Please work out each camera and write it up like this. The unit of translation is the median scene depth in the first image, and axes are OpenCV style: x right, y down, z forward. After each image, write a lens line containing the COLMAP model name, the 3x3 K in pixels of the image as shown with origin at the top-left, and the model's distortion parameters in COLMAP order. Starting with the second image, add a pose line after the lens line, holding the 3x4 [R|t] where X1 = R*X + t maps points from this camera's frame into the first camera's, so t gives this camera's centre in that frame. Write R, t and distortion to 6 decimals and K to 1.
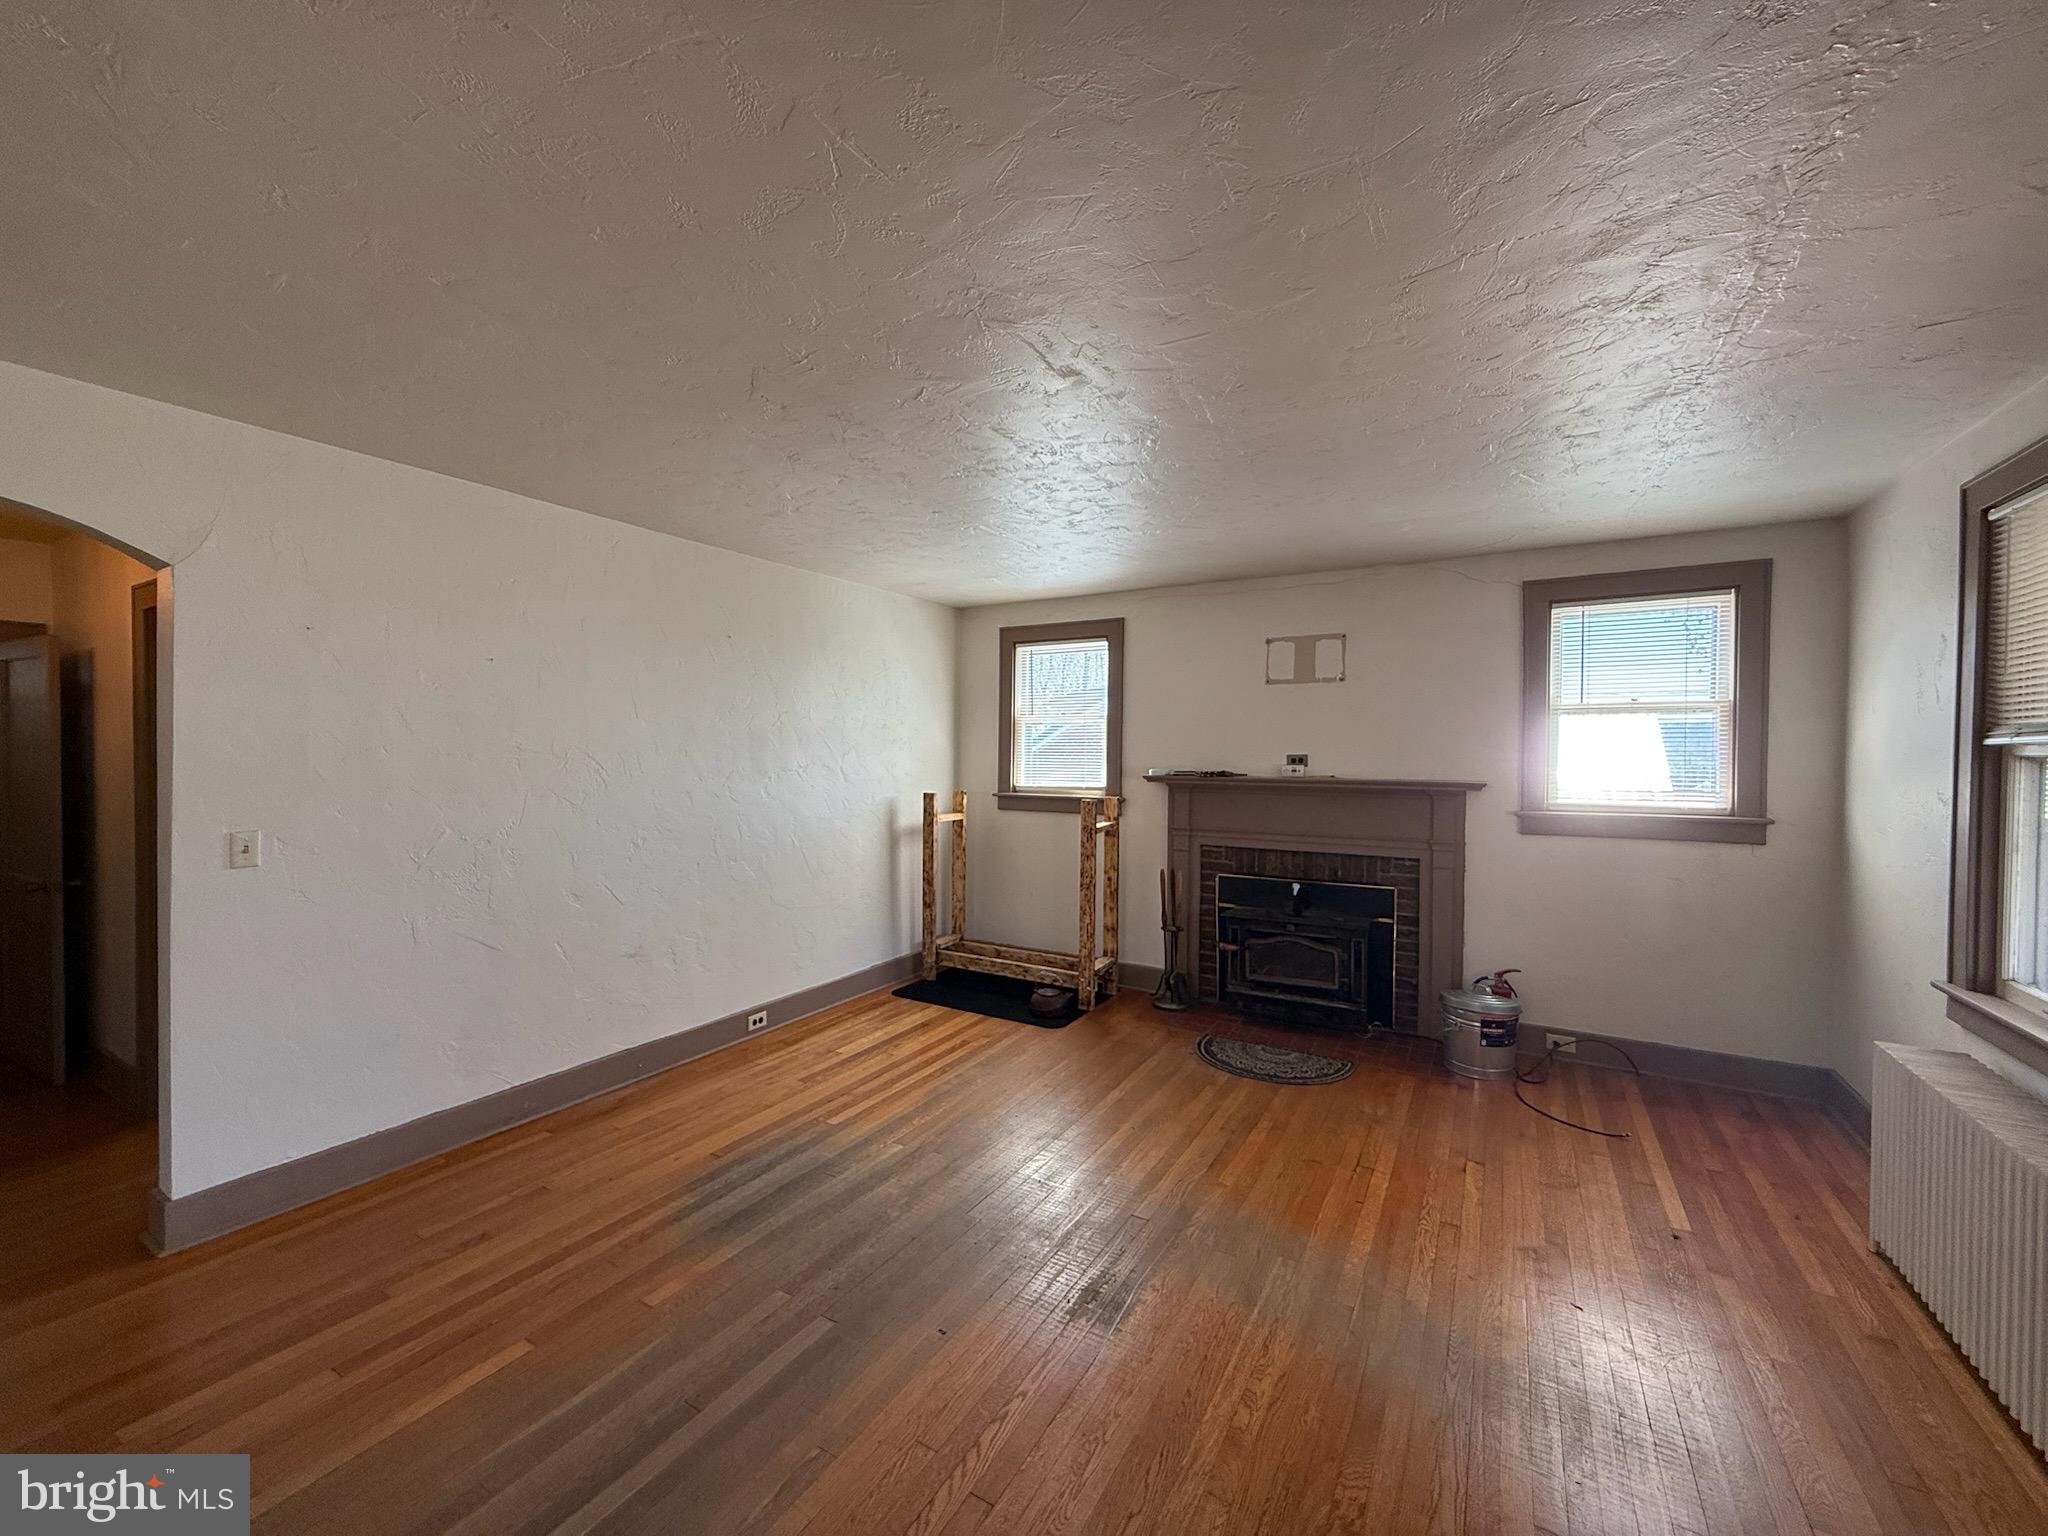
lens RADIAL K [[817.5, 0, 1013.5], [0, 817.5, 764.6], [0, 0, 1]] dist [0.004047, 0.000808]
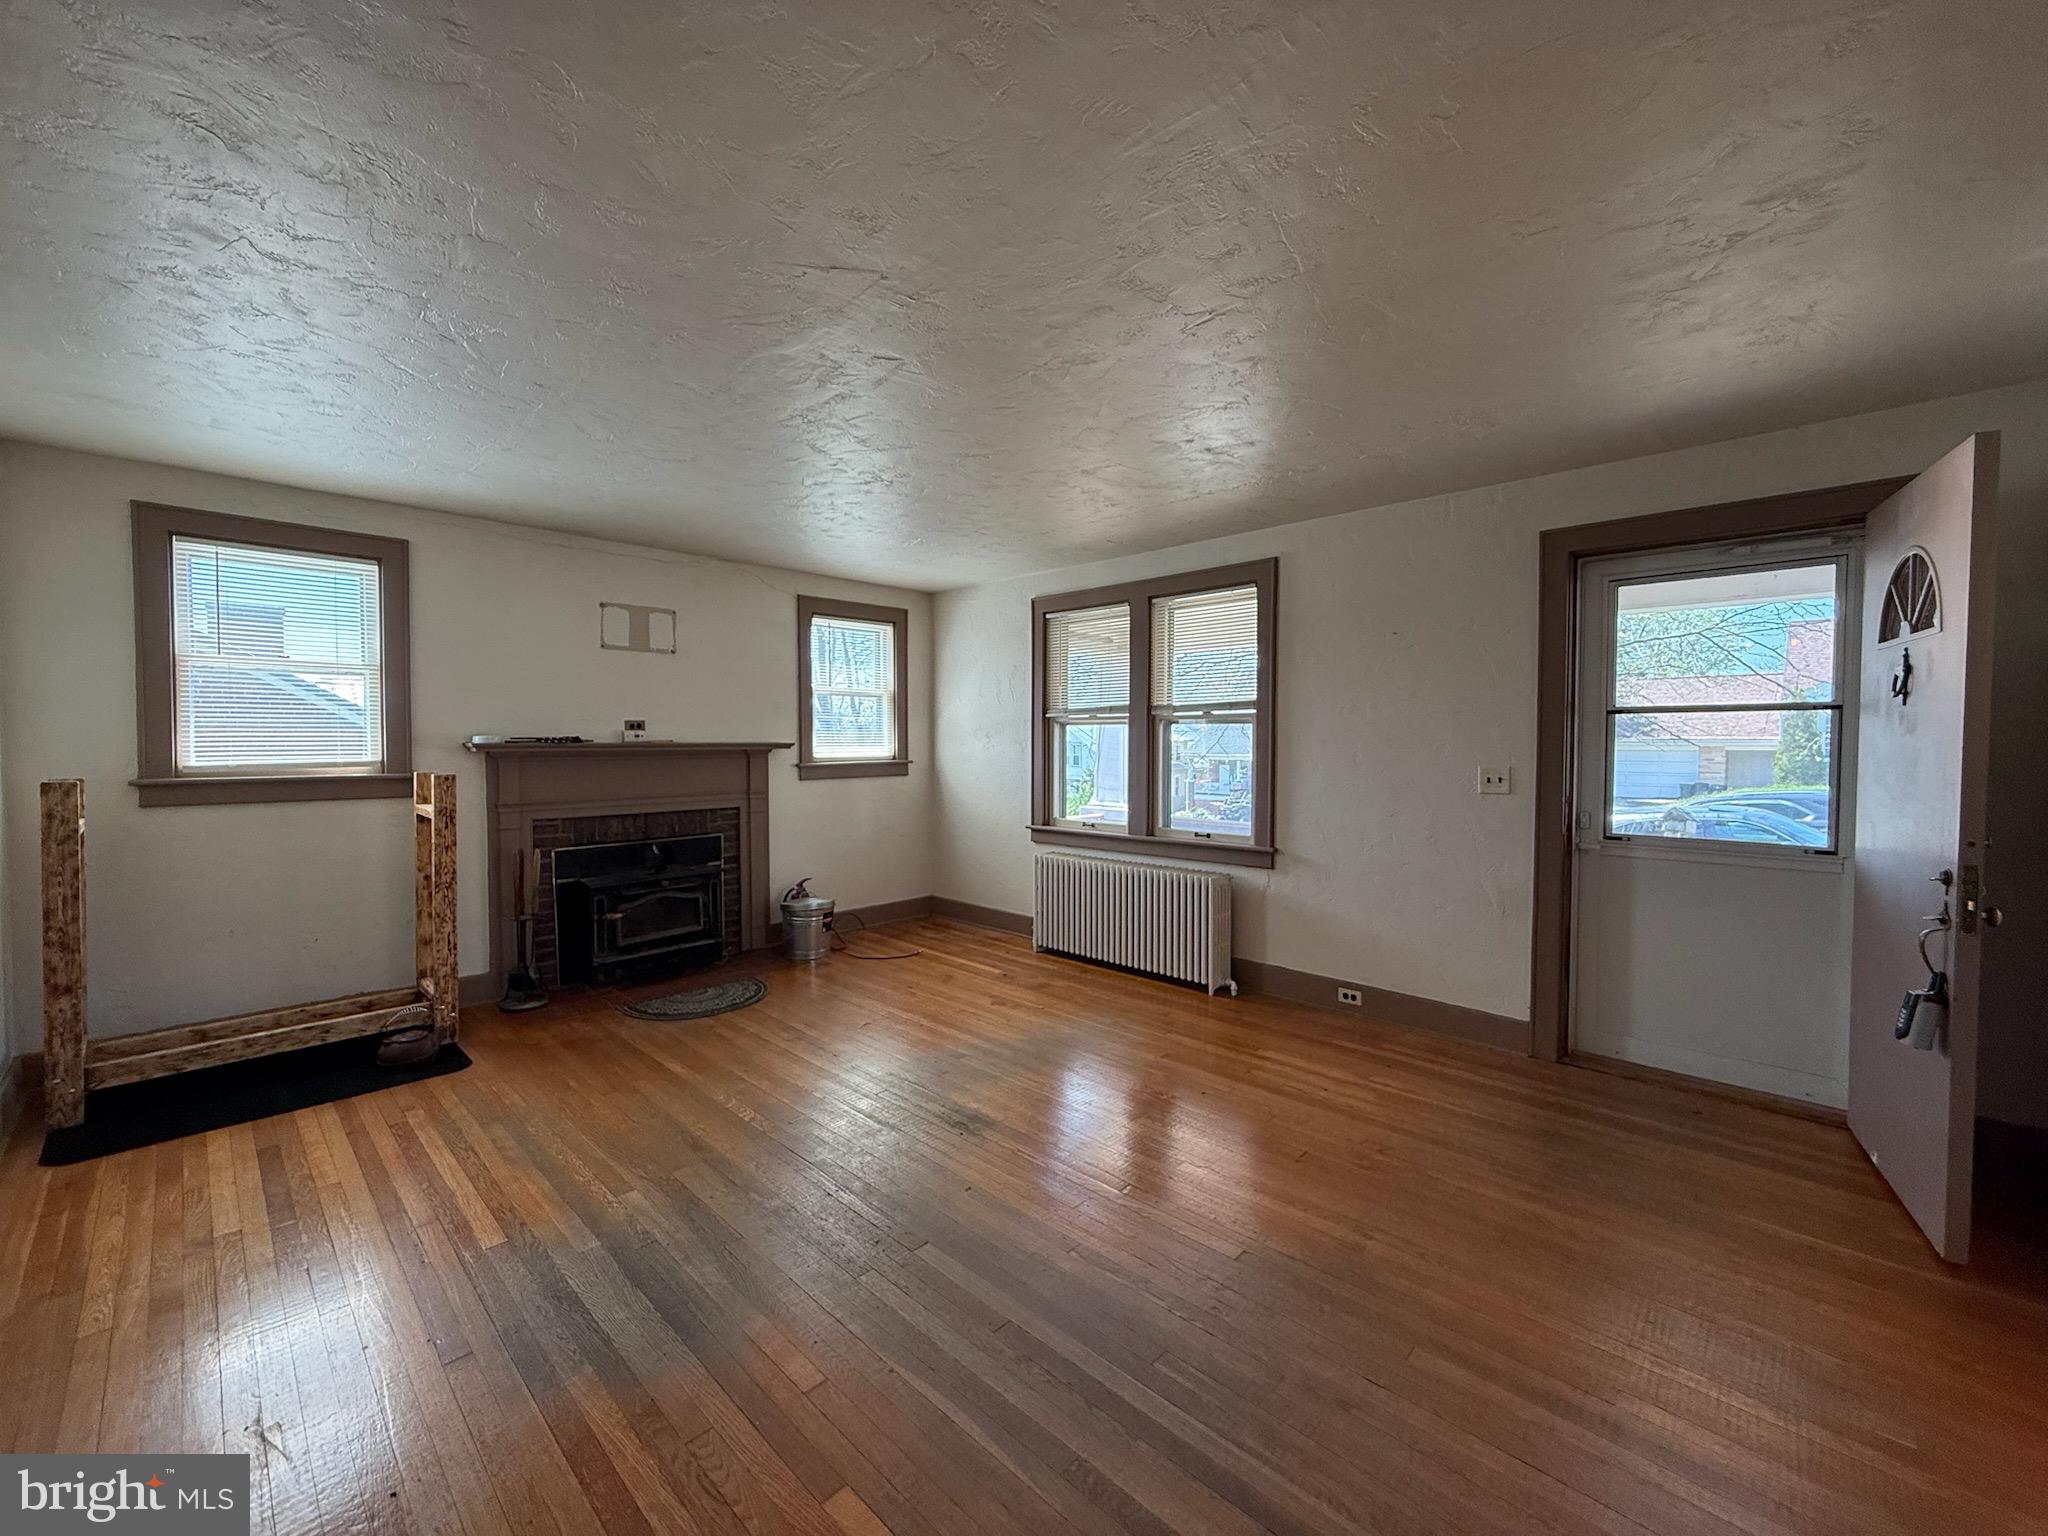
lens RADIAL K [[817.5, 0, 1013.6], [0, 817.5, 758.1], [0, 0, 1]] dist [0.004047, 0.000808]
pose [[0.231855, -0.027404, 0.972364, -0.555014], [0.016145, 0.999574, 0.024322, 0.018225], [-0.972616, 0.010060, 0.232198, 0.301207]]
